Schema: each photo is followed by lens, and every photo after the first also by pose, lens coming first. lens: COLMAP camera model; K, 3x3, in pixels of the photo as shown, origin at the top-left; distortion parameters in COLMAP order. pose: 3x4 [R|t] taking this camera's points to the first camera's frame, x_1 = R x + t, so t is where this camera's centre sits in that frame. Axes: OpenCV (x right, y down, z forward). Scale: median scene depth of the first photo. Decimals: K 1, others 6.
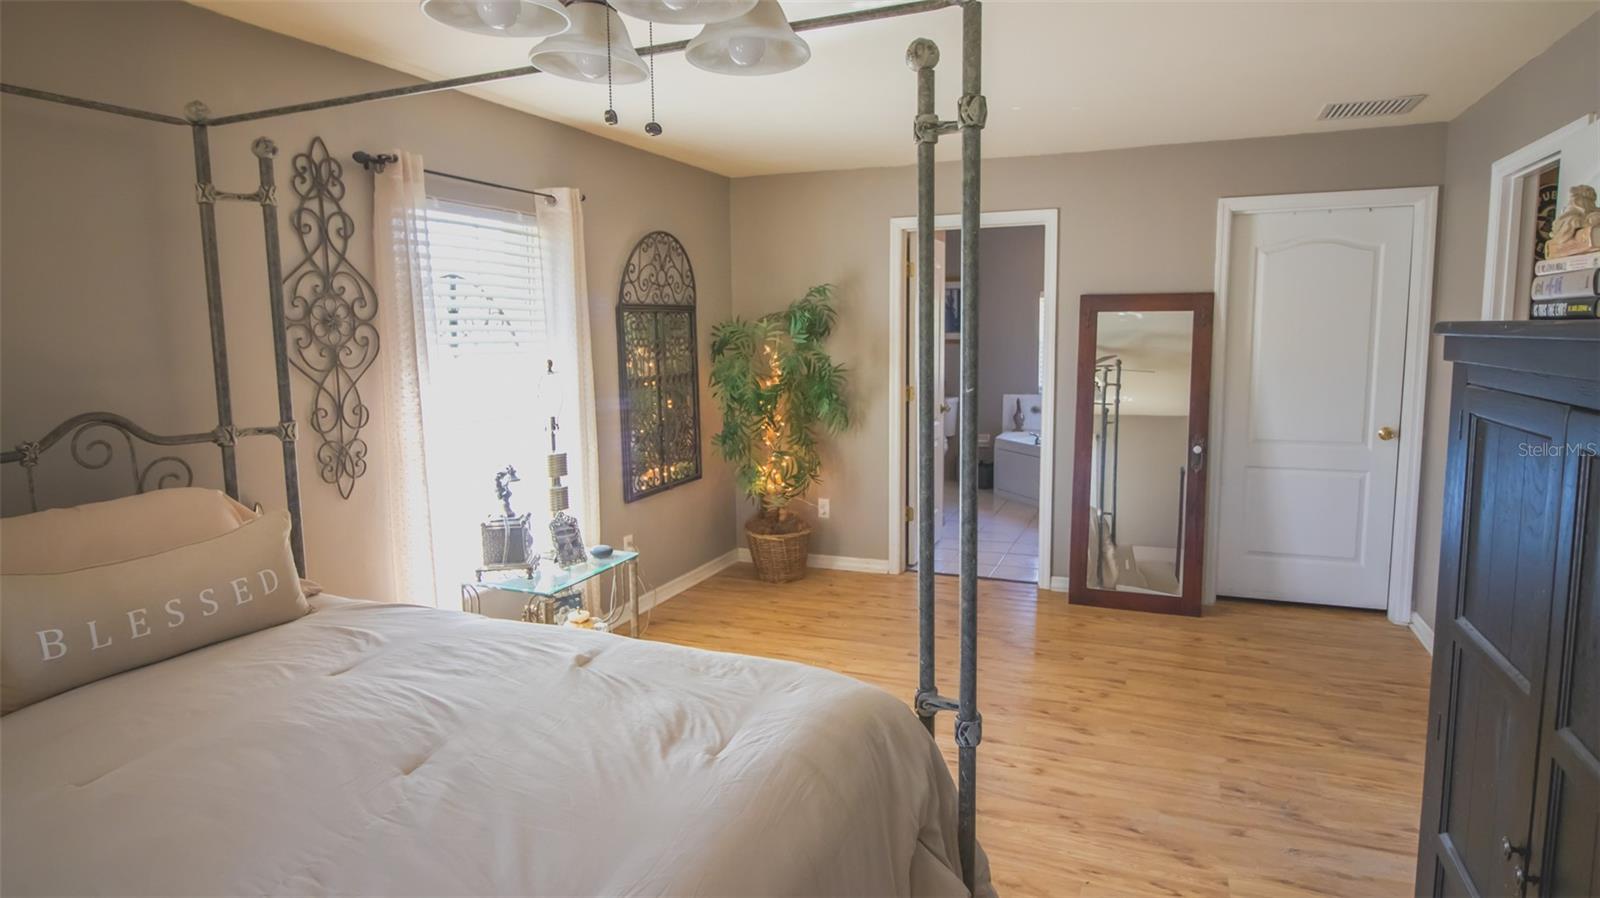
lens RADIAL K [[909.7, 0, 805.1], [0, 909.7, 443.7], [0, 0, 1]] dist [-0.002342, -0.004936]
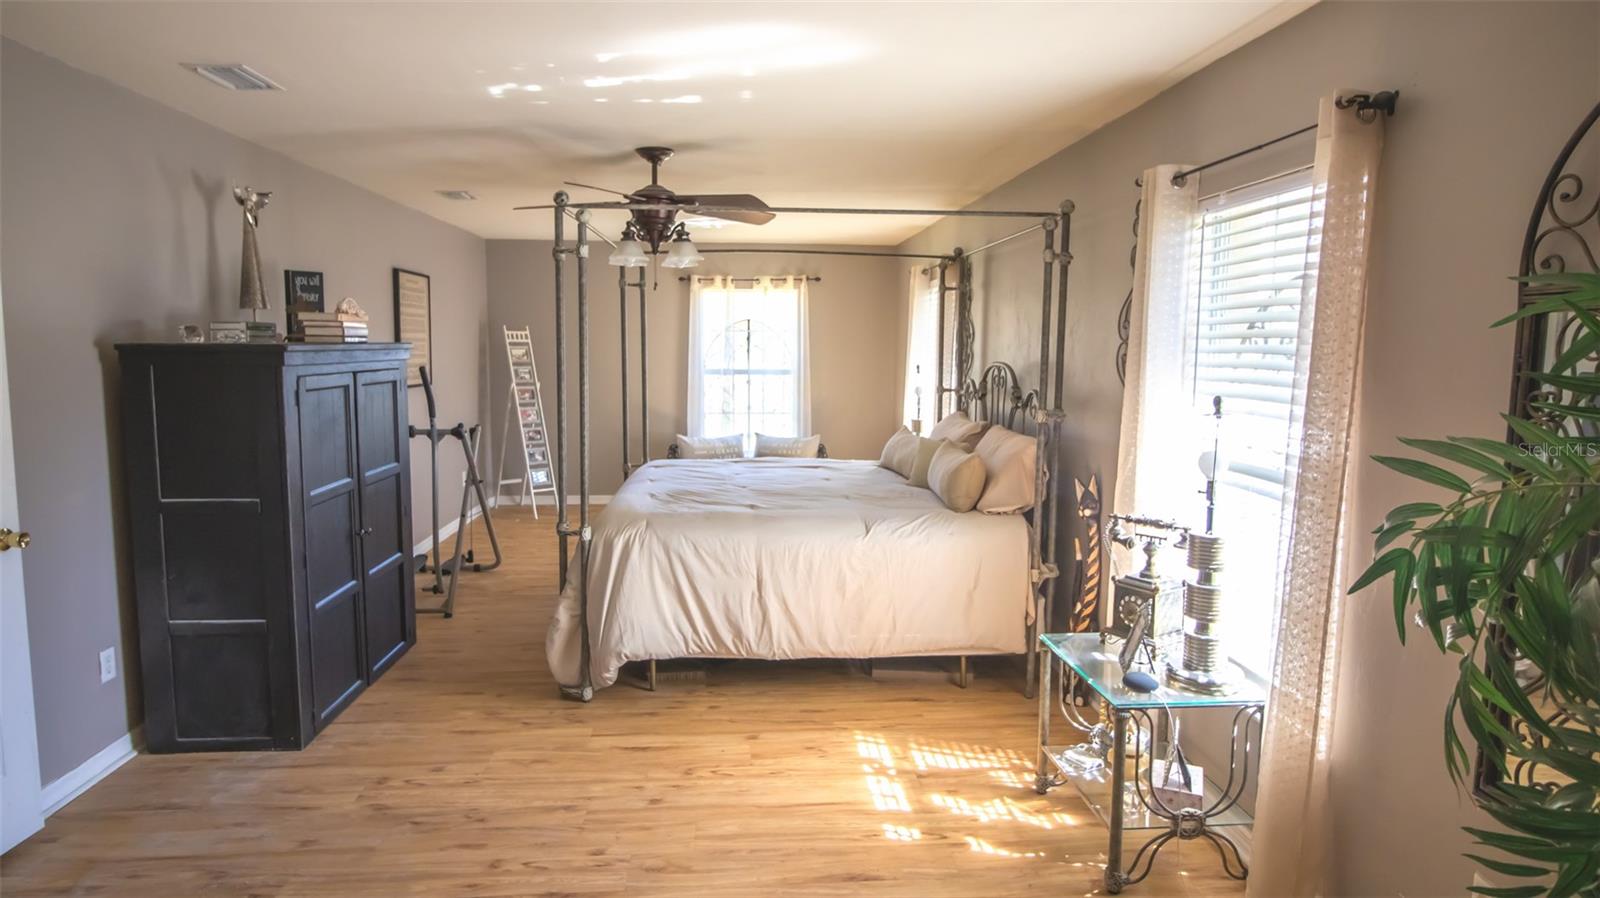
lens RADIAL K [[909.7, 0, 805.5], [0, 909.7, 446.0], [0, 0, 1]] dist [-0.002342, -0.004936]
pose [[-0.895646, 0.051007, -0.441833, 0.362663], [-0.057566, 0.971752, 0.228877, -0.241937], [0.441026, 0.230428, -0.867409, 1.827890]]
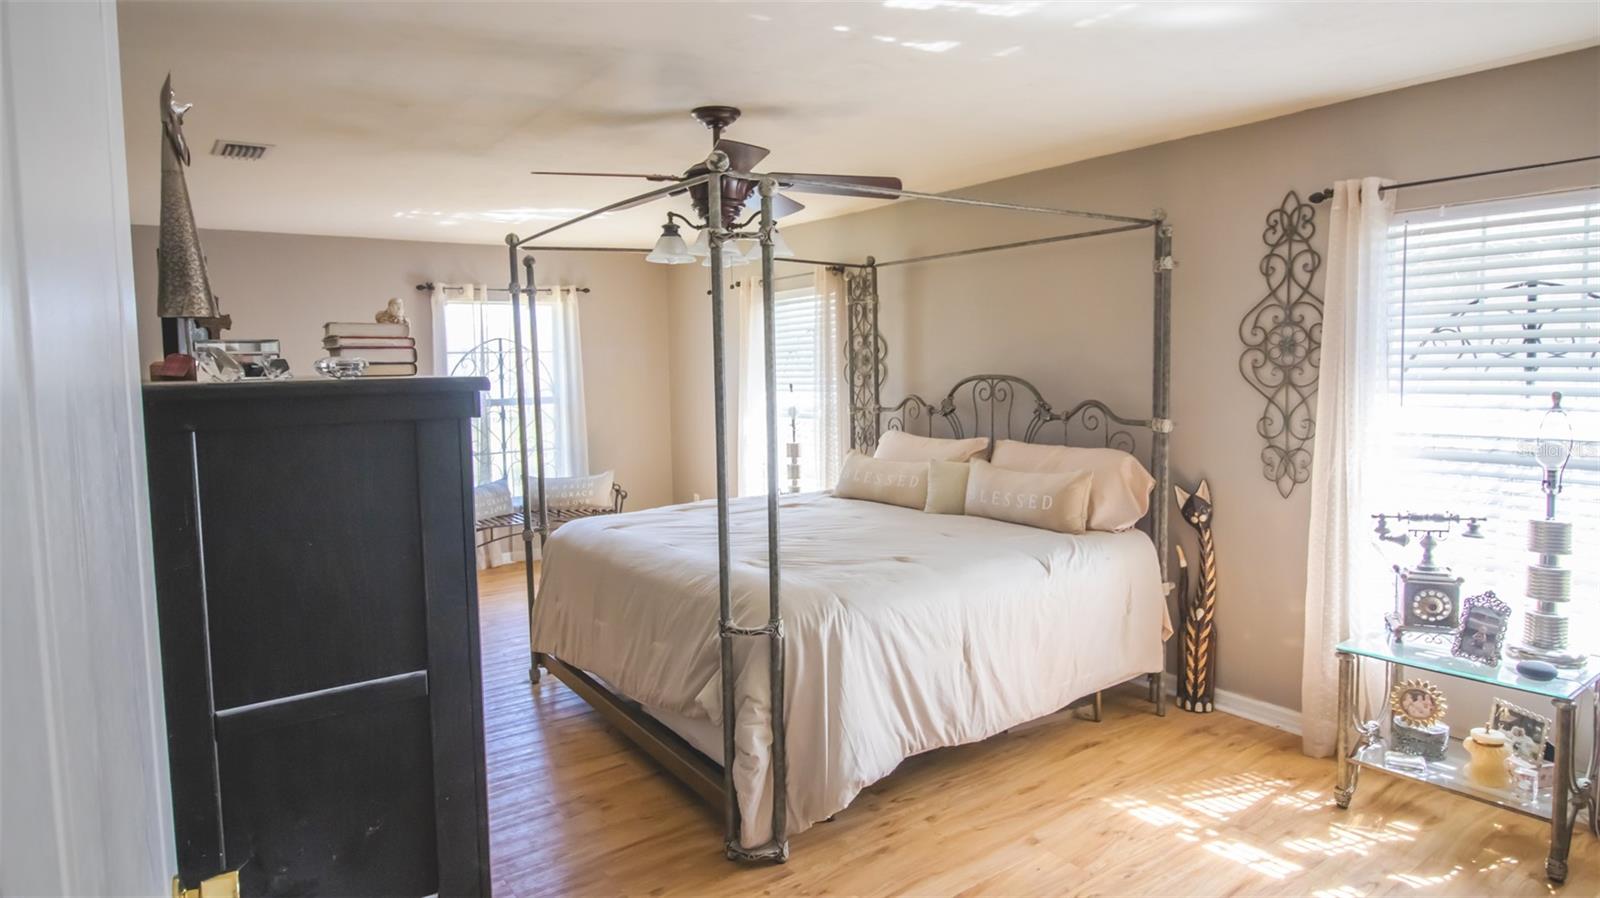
lens RADIAL K [[909.7, 0, 806.0], [0, 909.7, 435.5], [0, 0, 1]] dist [-0.002342, -0.004936]
pose [[-0.529024, 0.088074, -0.844024, 0.811268], [-0.084687, 0.984155, 0.155778, -0.150317], [0.844371, 0.153888, -0.513183, 1.094266]]
